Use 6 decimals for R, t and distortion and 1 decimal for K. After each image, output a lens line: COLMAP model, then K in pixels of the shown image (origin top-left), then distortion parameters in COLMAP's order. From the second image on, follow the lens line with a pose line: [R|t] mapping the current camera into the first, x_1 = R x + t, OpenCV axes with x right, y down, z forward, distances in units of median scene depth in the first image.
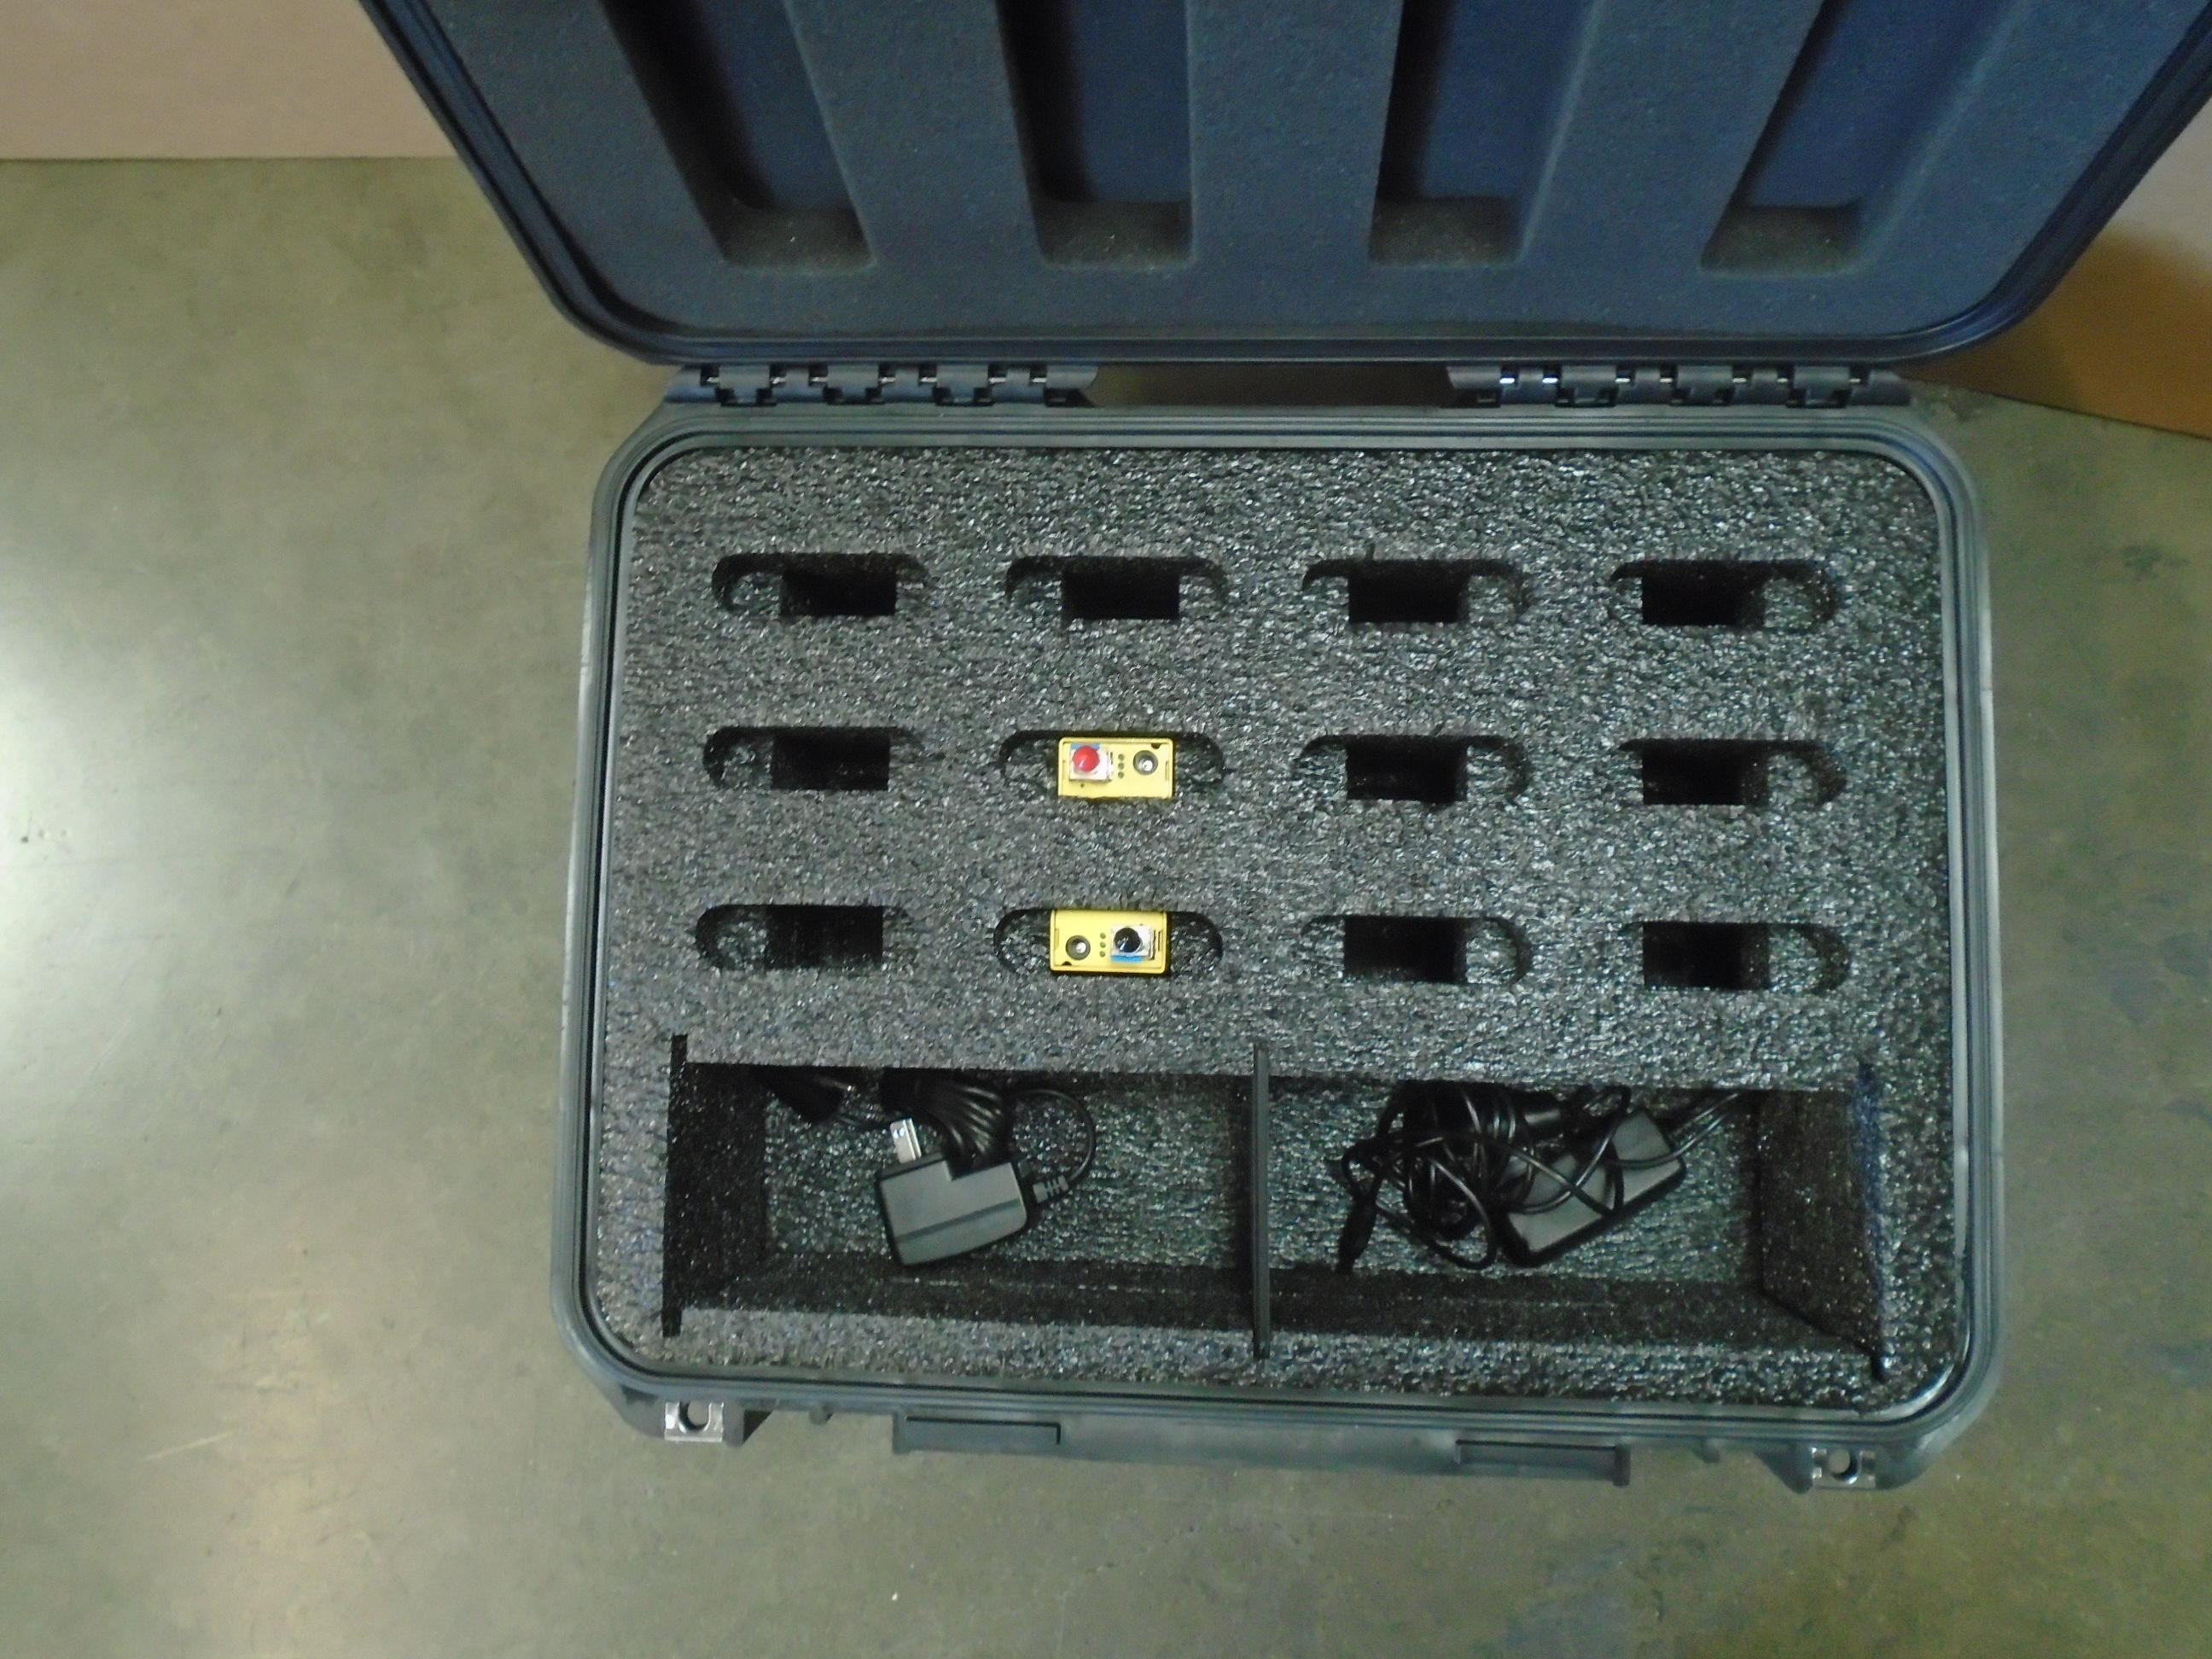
lens RADIAL K [[1674.1, 0, 1106.0], [0, 1674.1, 829.5], [0, 0, 1]] dist [-0.006806, 0.003437]
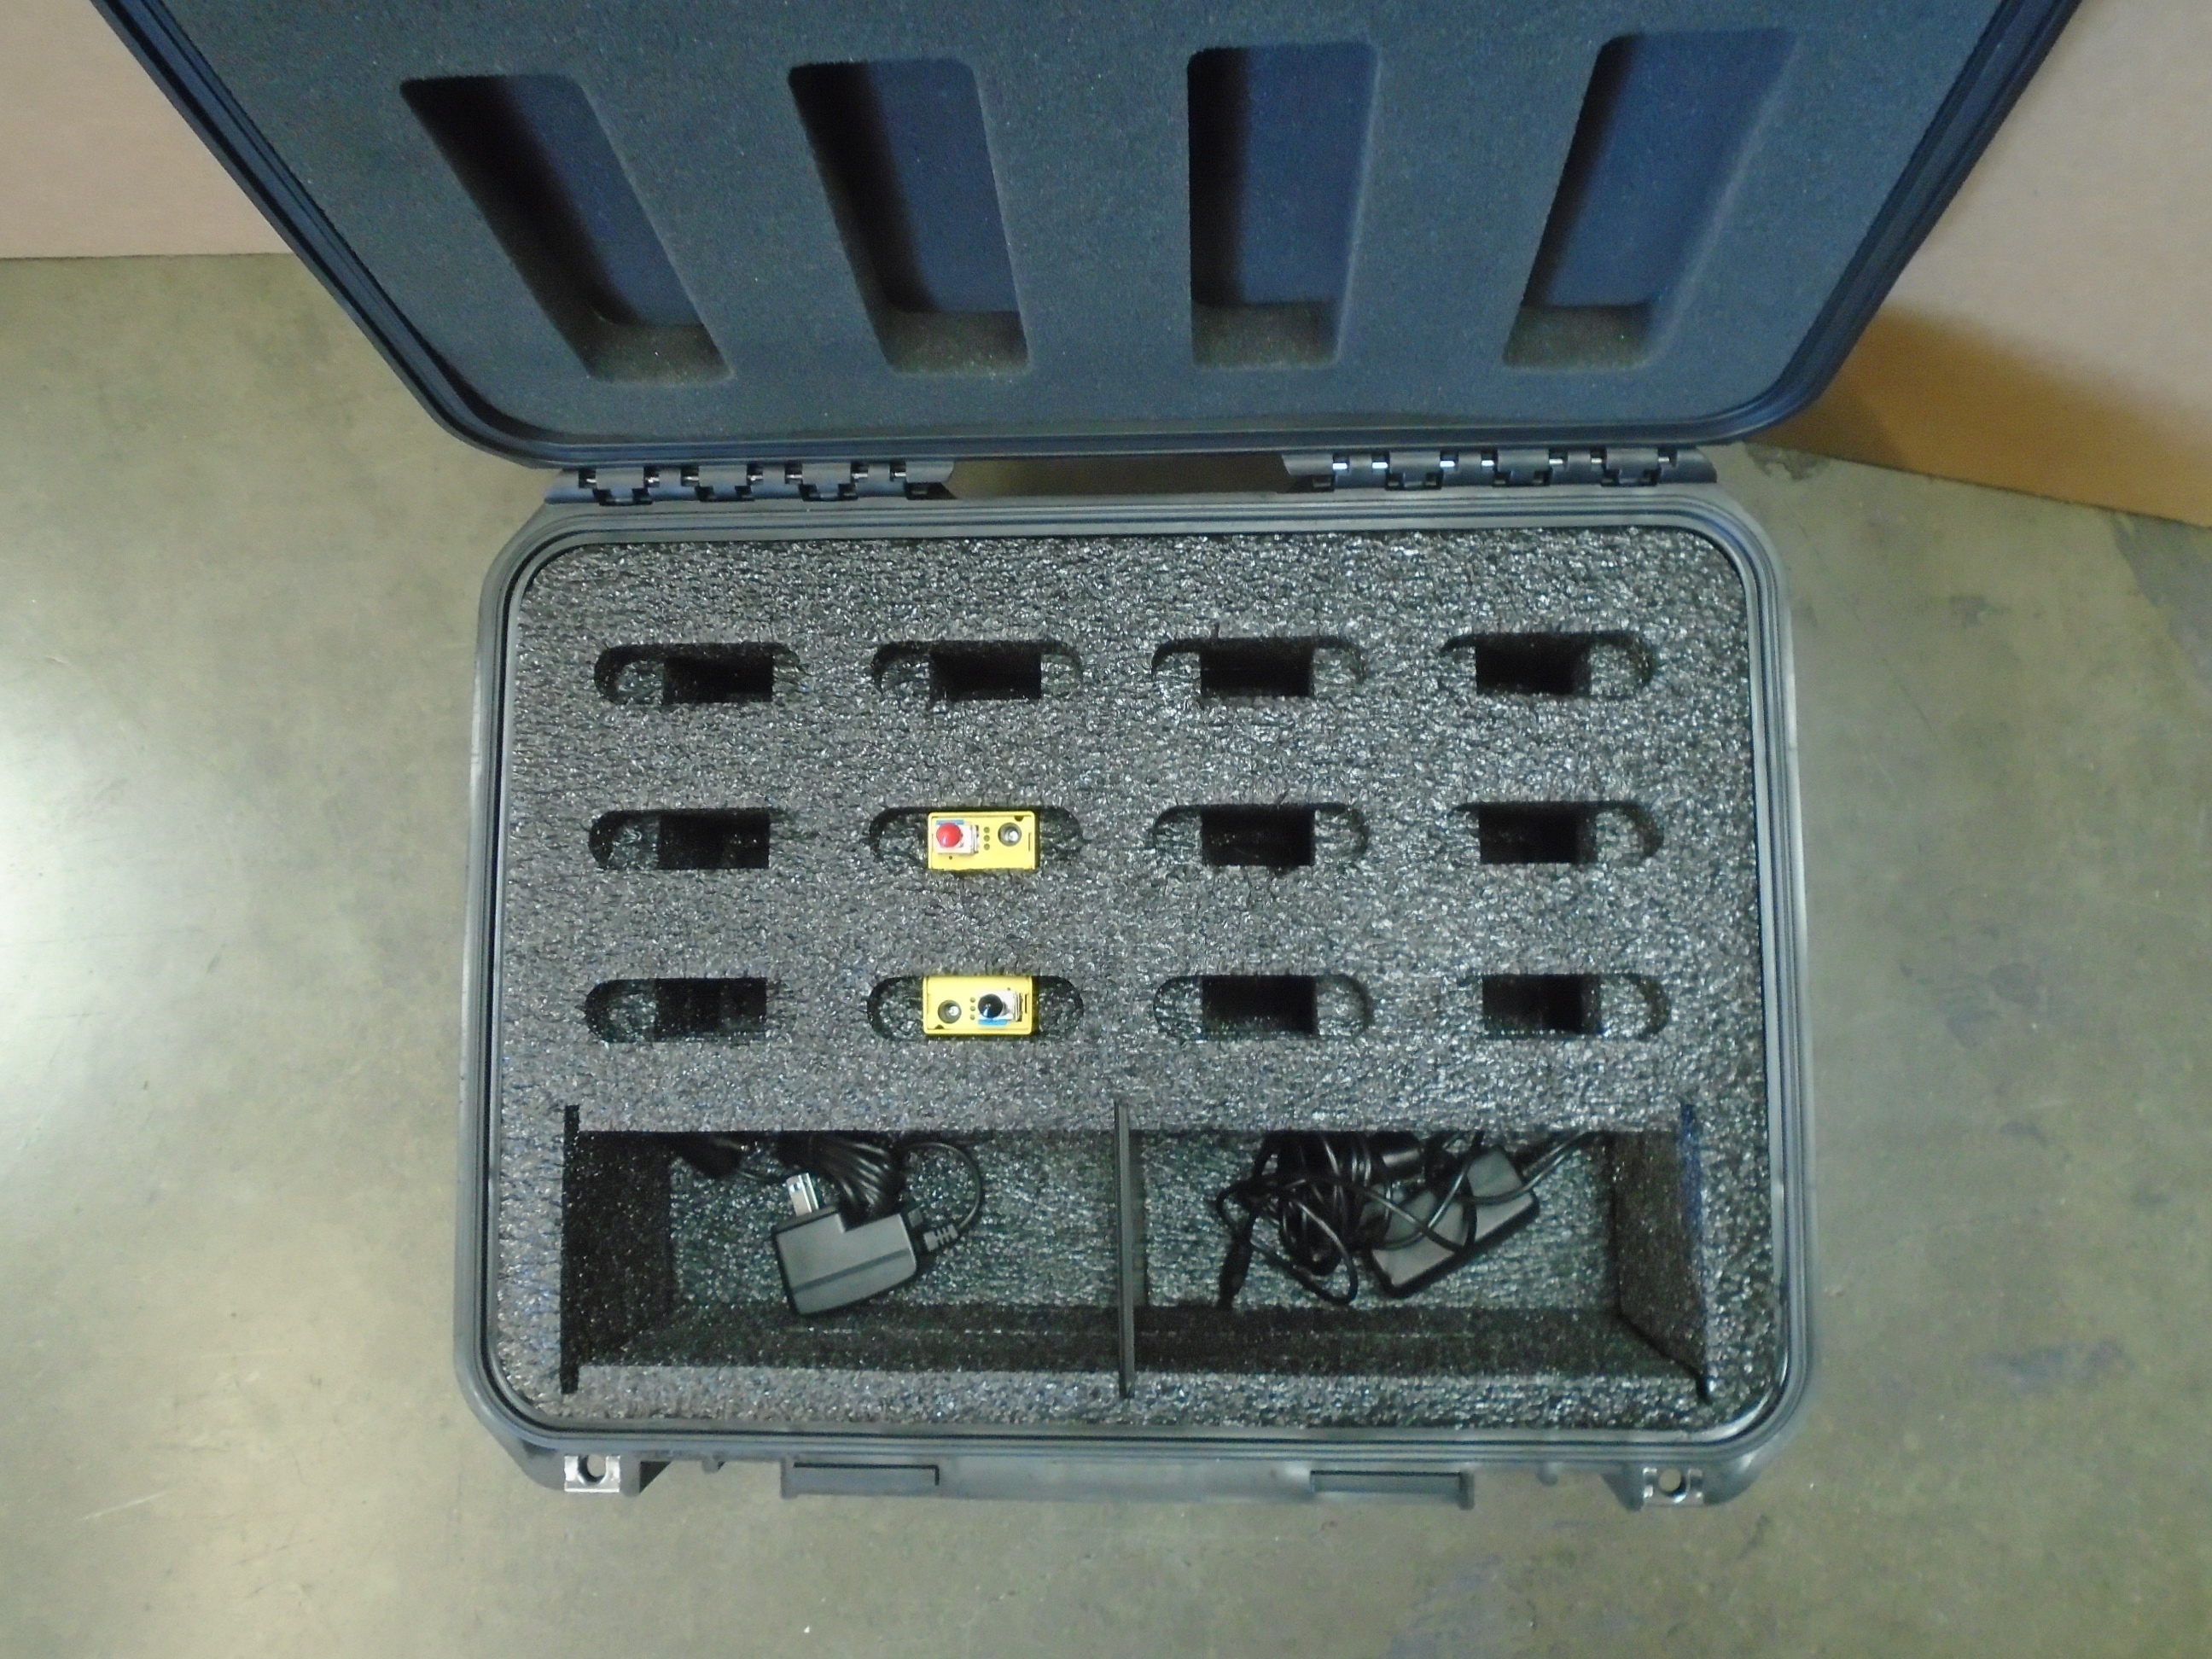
lens RADIAL K [[1674.1, 0, 1106.0], [0, 1674.1, 829.5], [0, 0, 1]] dist [-0.006806, 0.003437]
pose [[0.999600, -0.025930, 0.011311, 0.073877], [0.025983, 0.999652, -0.004598, -0.037414], [-0.011188, 0.004890, 0.999925, -0.057509]]
